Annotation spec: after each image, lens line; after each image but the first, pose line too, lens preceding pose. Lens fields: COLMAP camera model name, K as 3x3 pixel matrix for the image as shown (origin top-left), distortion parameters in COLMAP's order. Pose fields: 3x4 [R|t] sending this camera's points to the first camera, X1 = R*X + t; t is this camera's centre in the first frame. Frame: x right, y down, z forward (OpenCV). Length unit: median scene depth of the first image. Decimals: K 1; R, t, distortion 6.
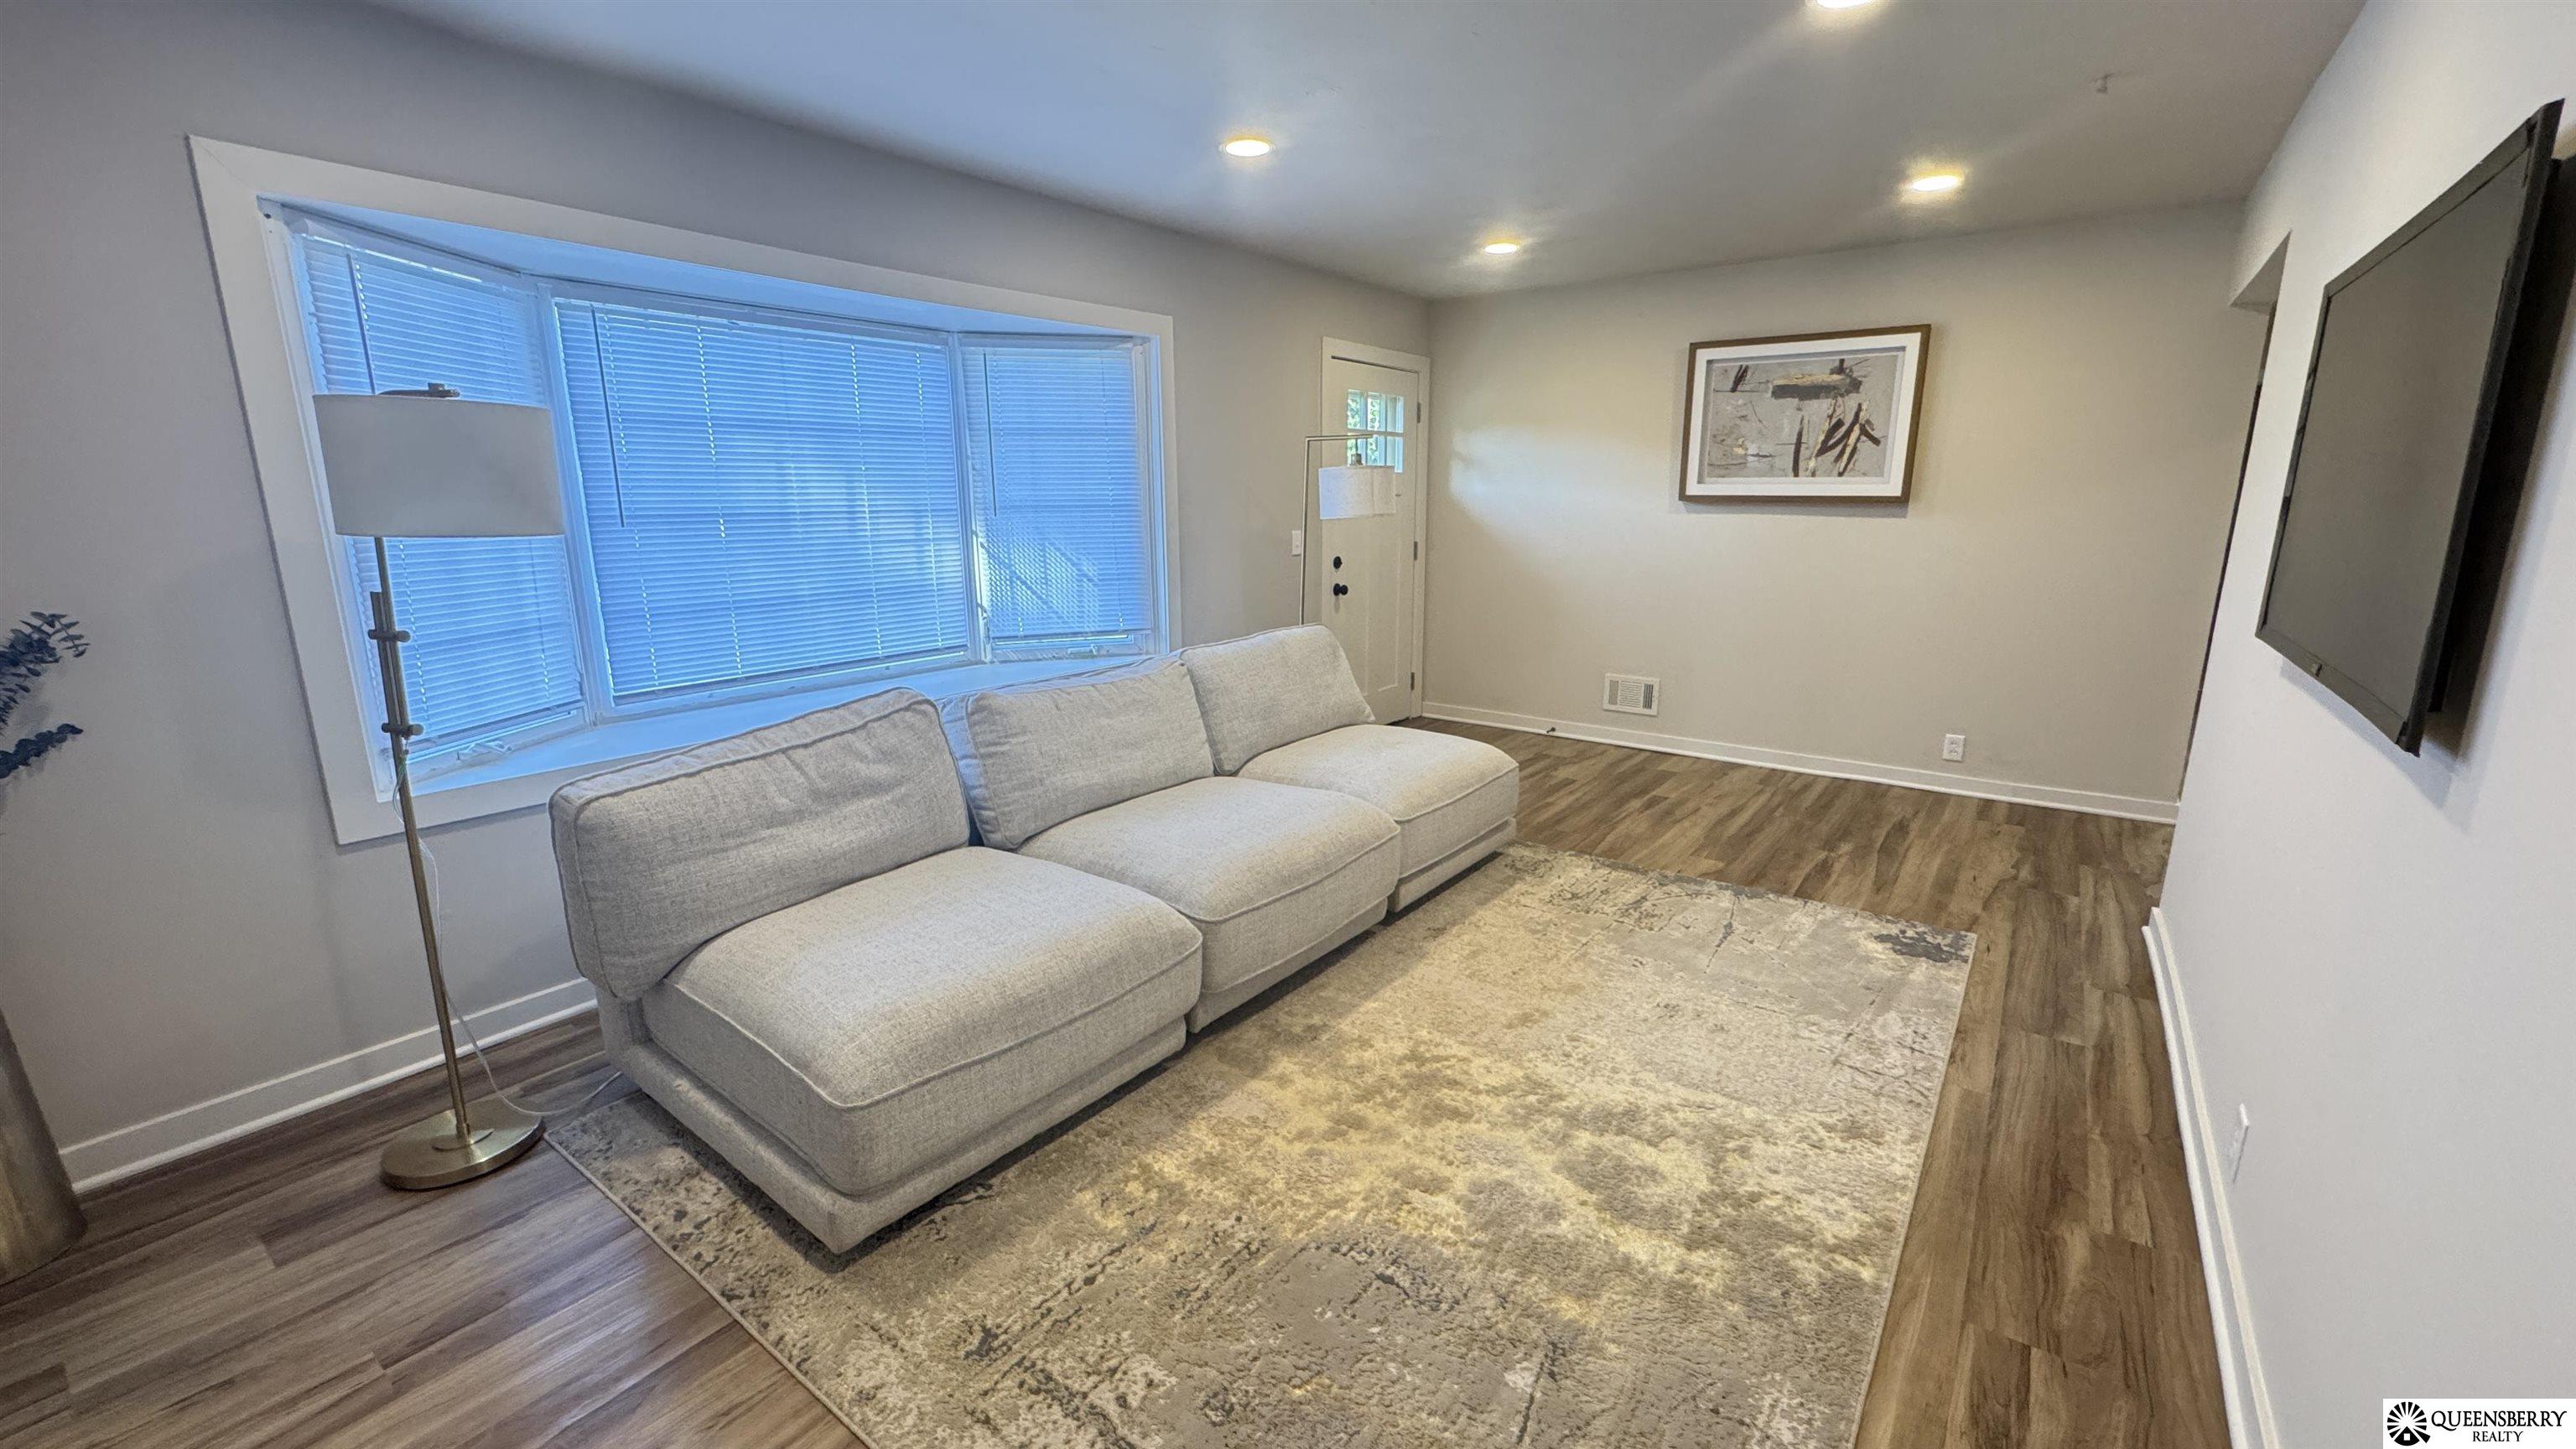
lens RADIAL K [[1032.3, 0, 1284.5], [0, 1032.3, 722.4], [0, 0, 1]] dist [-0.003130, 0.000452]
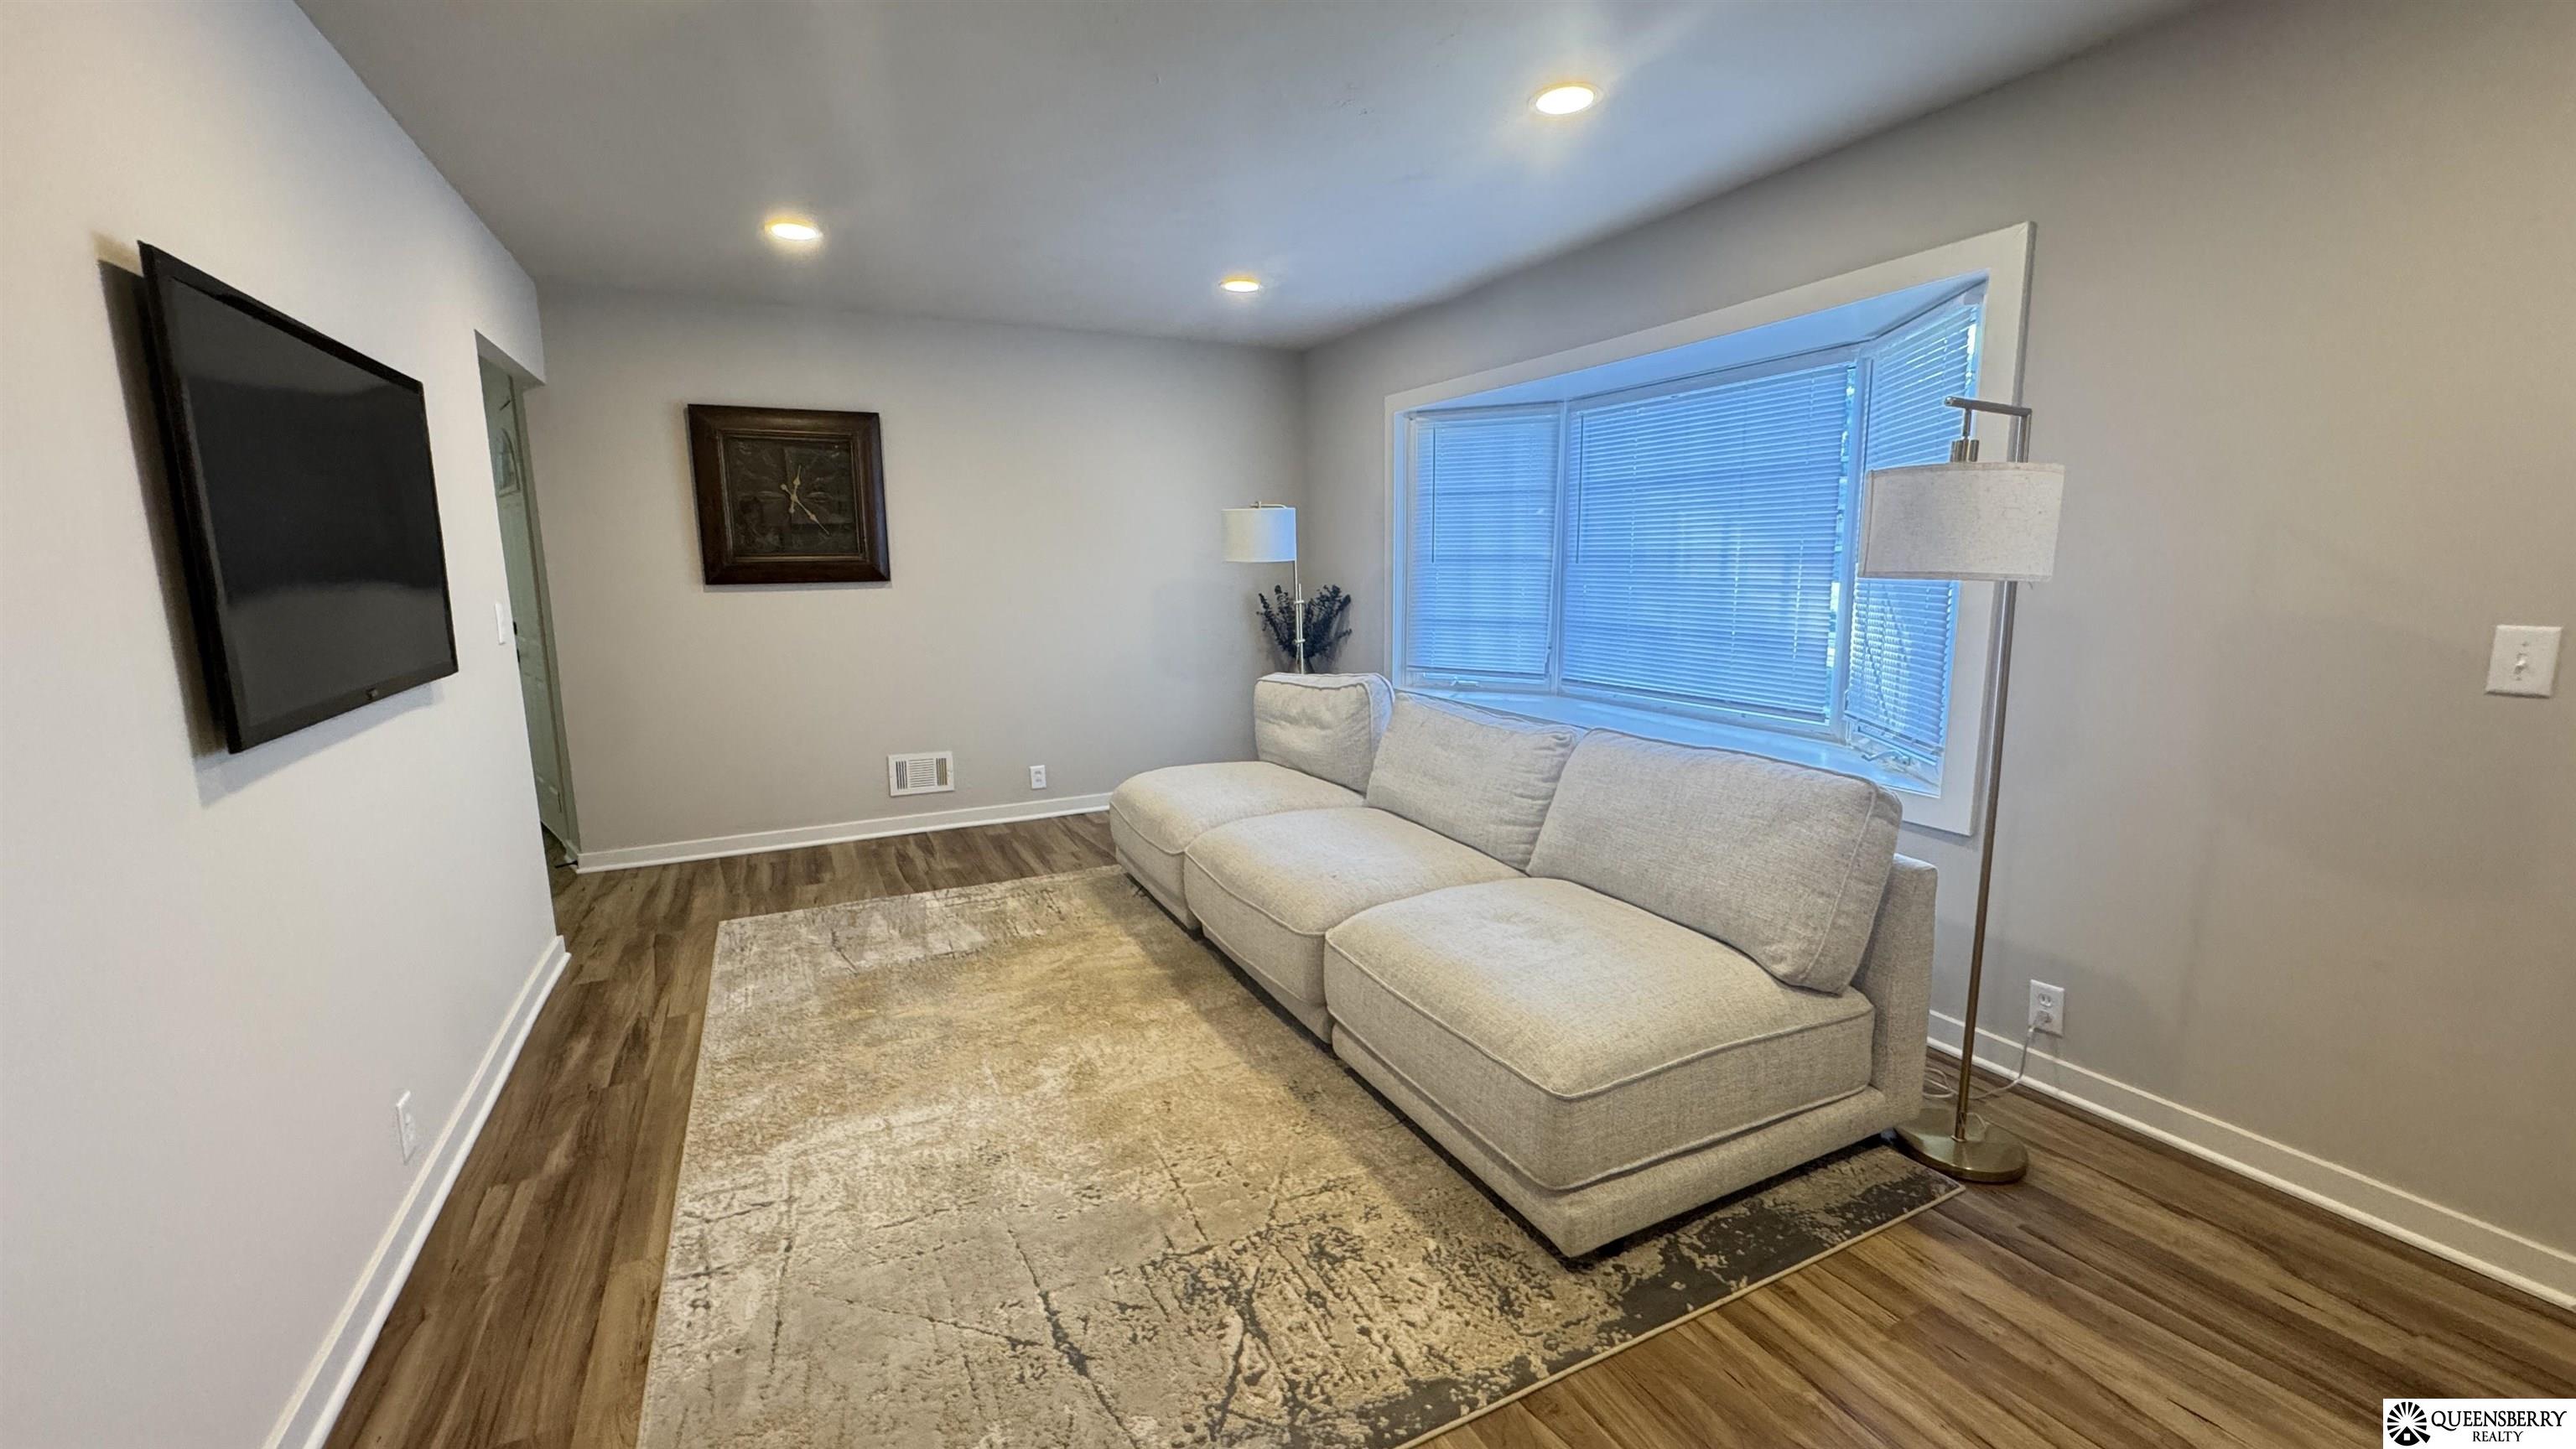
lens RADIAL K [[1032.3, 0, 1284.5], [0, 1032.3, 722.4], [0, 0, 1]] dist [-0.003130, 0.000452]
pose [[-0.450992, 0.154030, -0.879137, 0.822090], [-0.181233, 0.948672, 0.259184, -0.272574], [0.873934, 0.276218, -0.399928, 1.255690]]
